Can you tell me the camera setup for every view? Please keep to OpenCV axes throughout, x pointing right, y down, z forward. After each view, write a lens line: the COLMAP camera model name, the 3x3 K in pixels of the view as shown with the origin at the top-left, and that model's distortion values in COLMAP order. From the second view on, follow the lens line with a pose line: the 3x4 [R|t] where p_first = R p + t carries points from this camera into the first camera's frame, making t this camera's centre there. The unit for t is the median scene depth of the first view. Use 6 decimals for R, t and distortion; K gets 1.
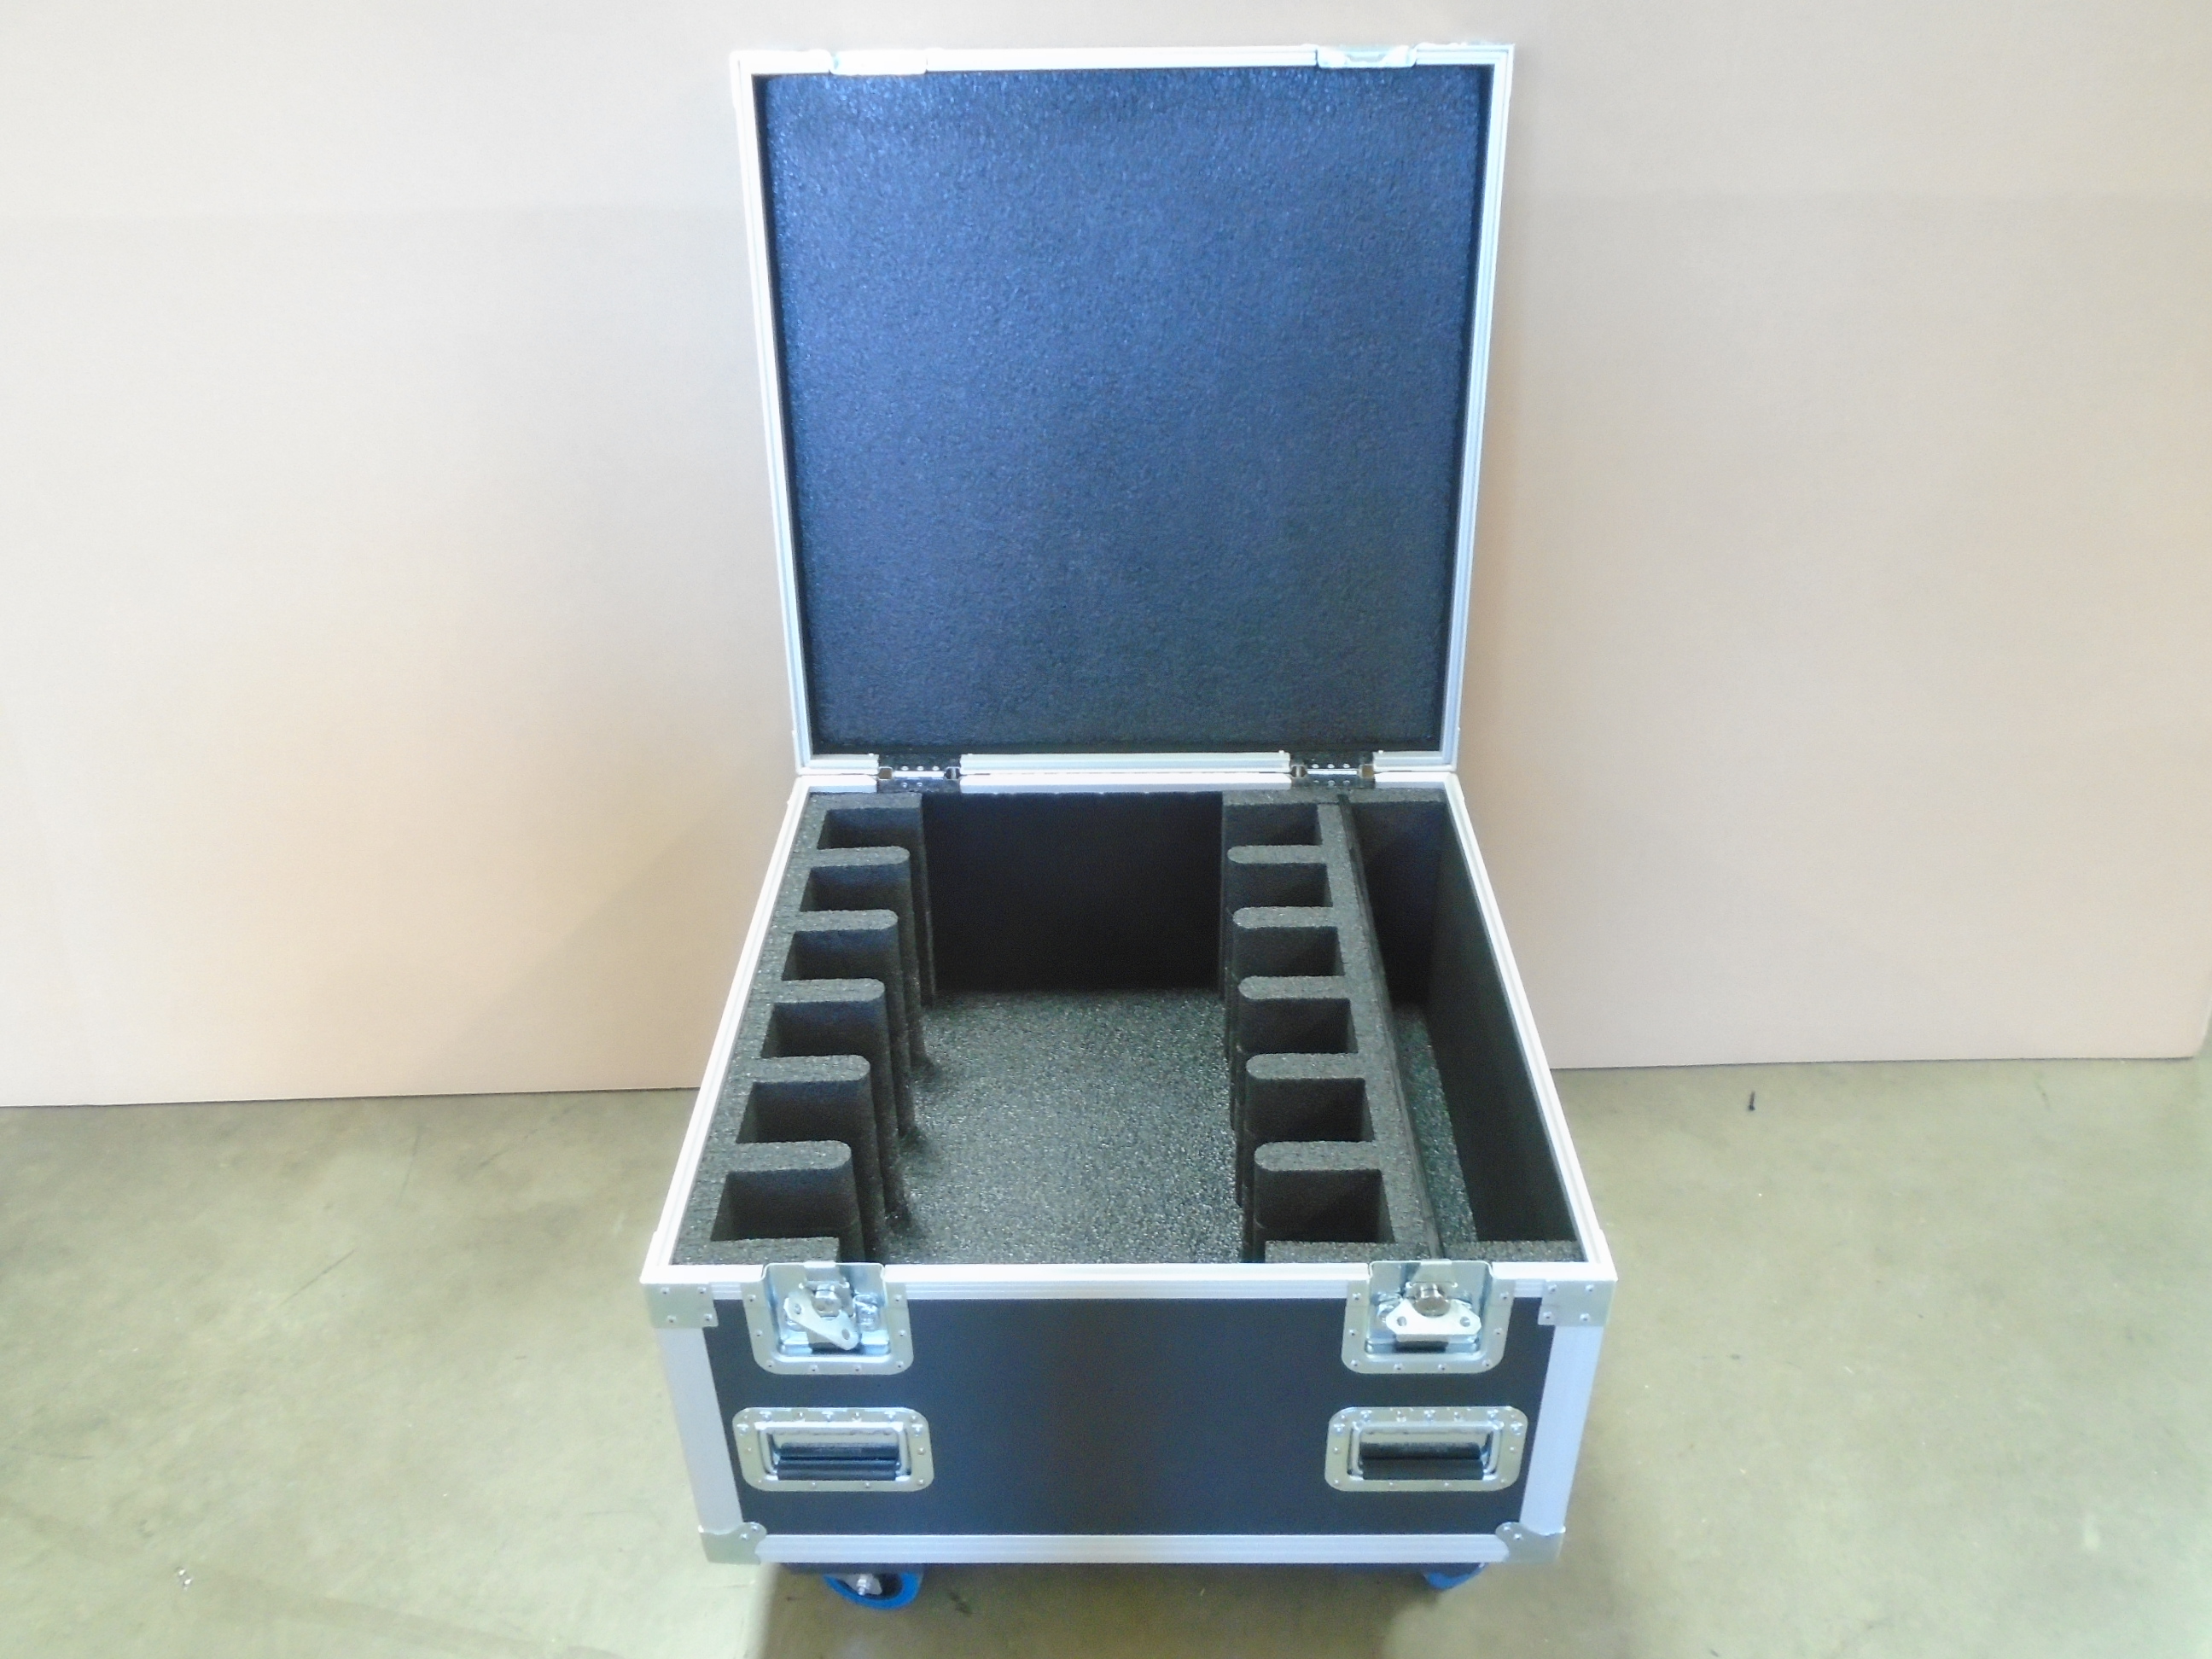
lens RADIAL K [[1678.5, 0, 1106.3], [0, 1678.5, 840.5], [0, 0, 1]] dist [-0.006848, -0.002098]
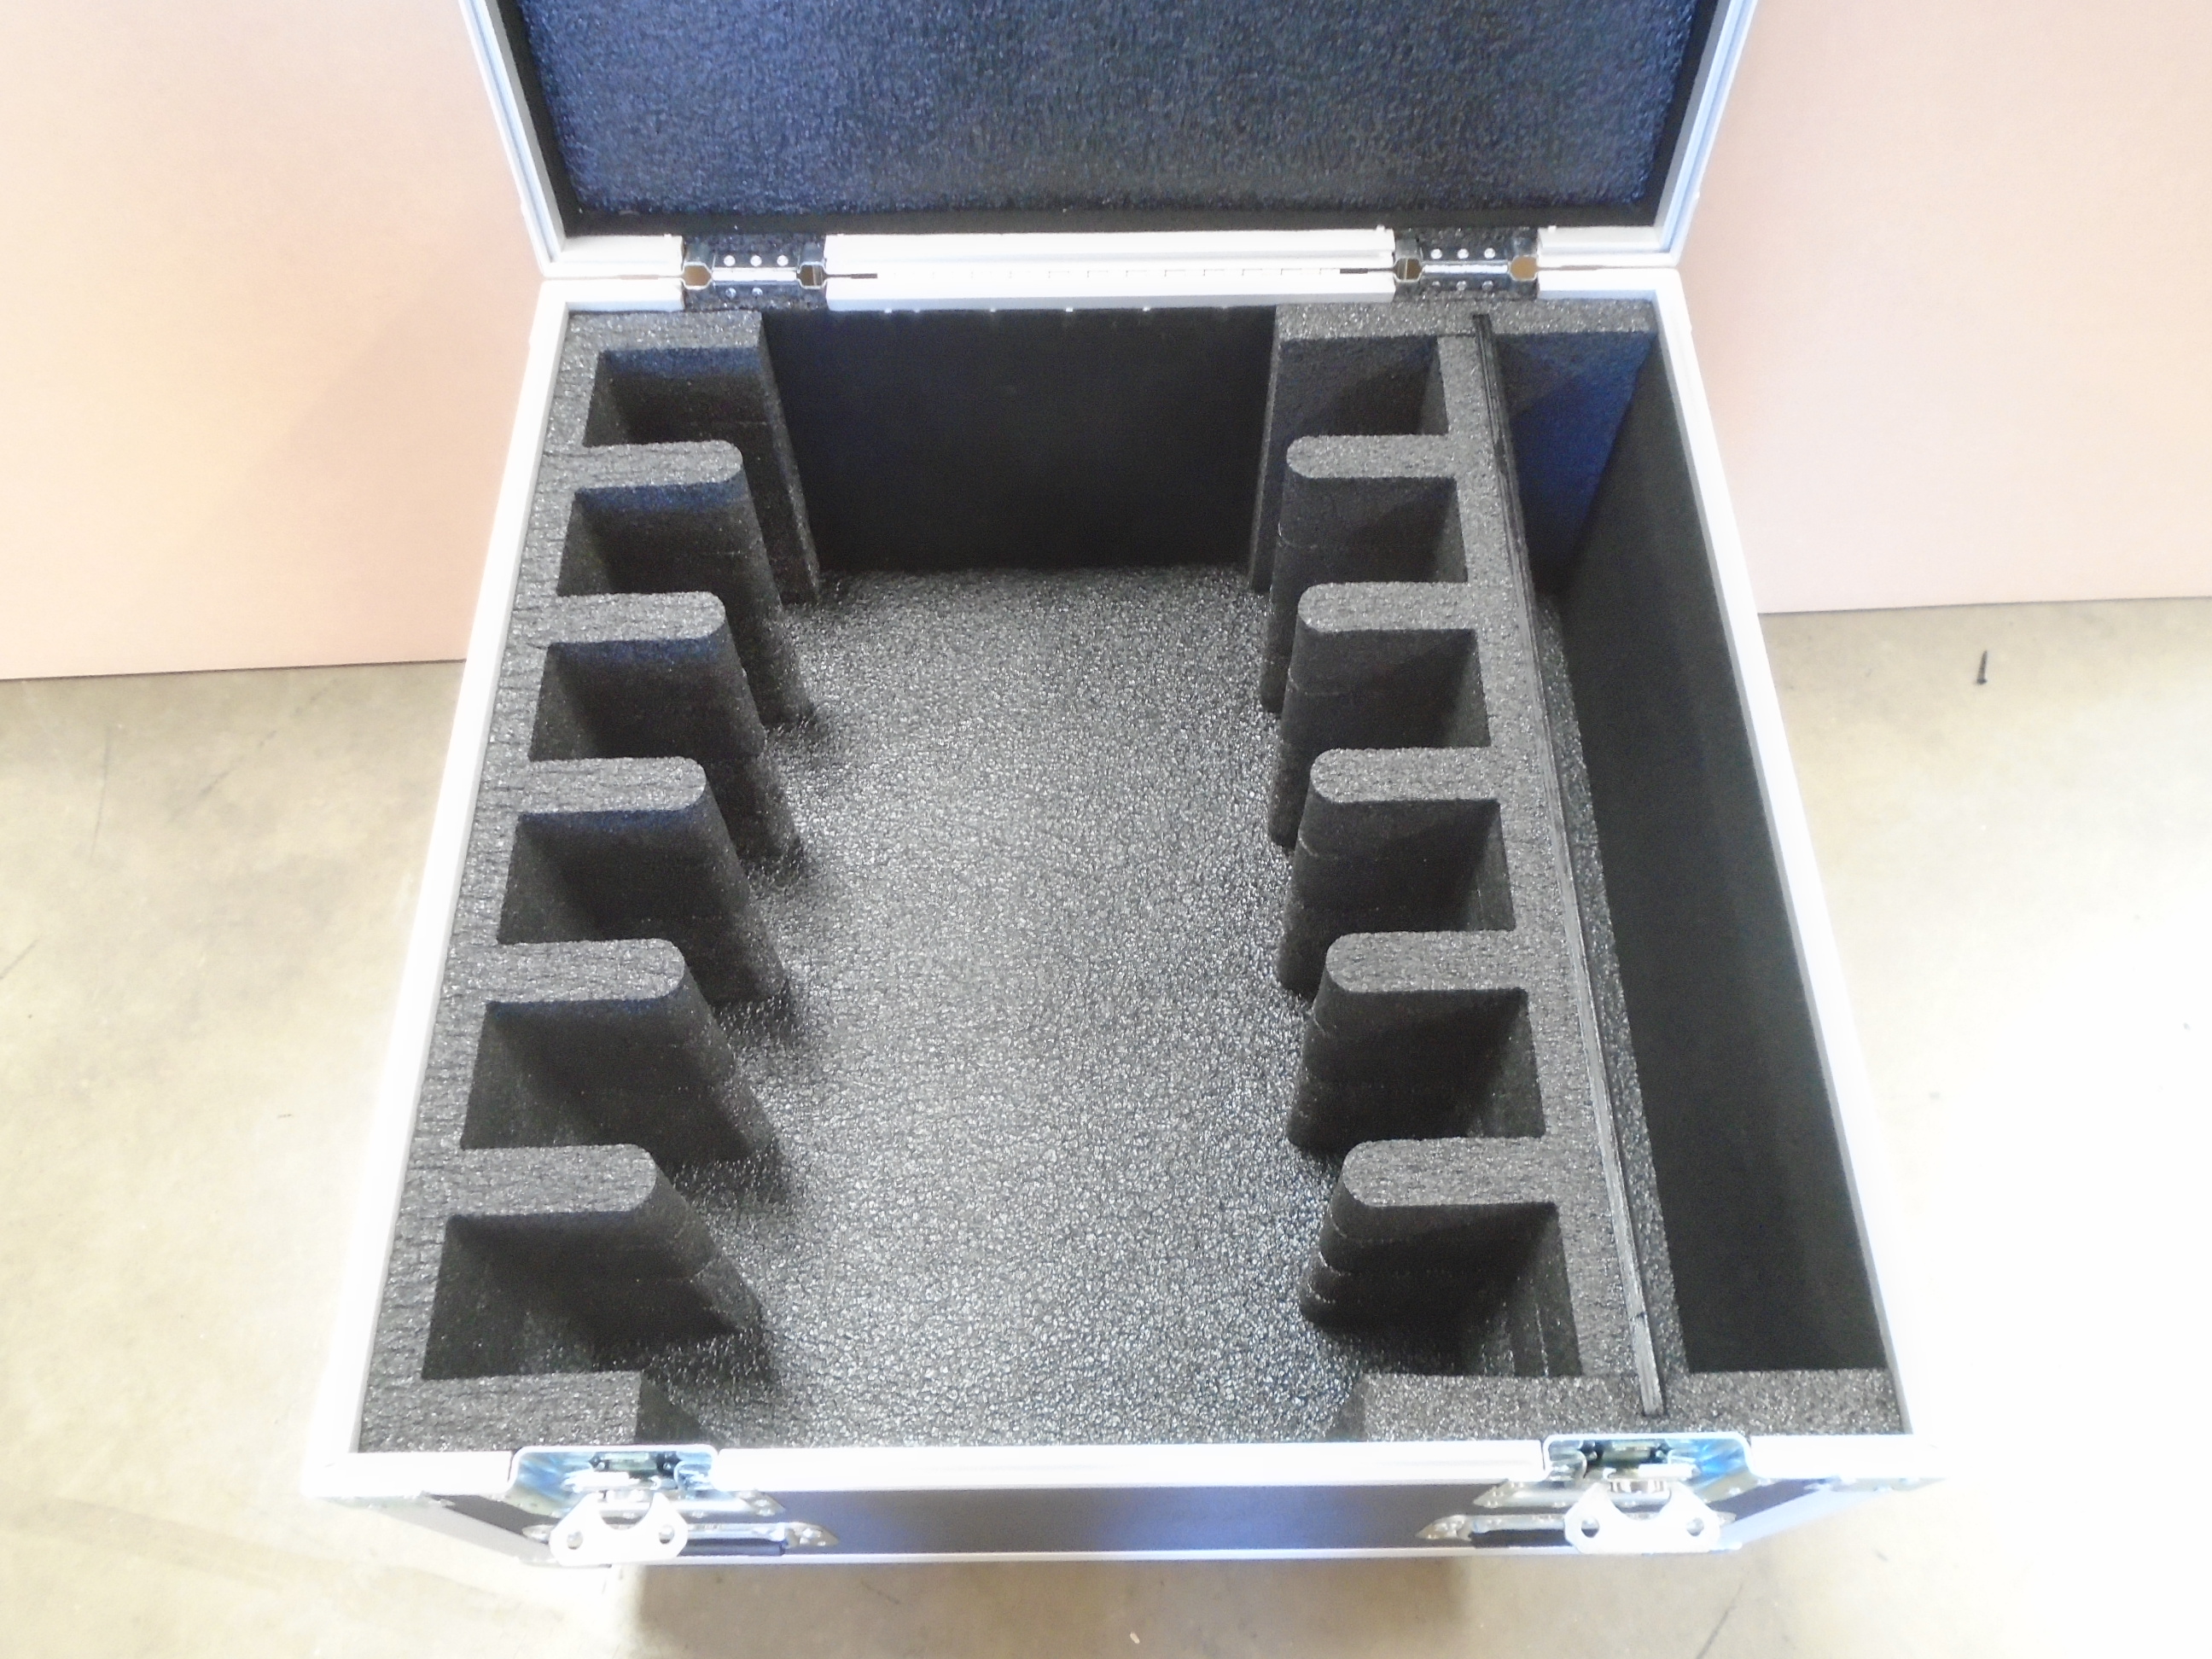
lens RADIAL K [[1678.5, 0, 1092.2], [0, 1678.5, 830.1], [0, 0, 1]] dist [-0.006848, -0.002098]
pose [[0.999889, -0.012433, 0.008171, -0.001771], [0.007034, 0.879027, 0.476721, -0.147483], [-0.013110, -0.476610, 0.879017, 0.399400]]
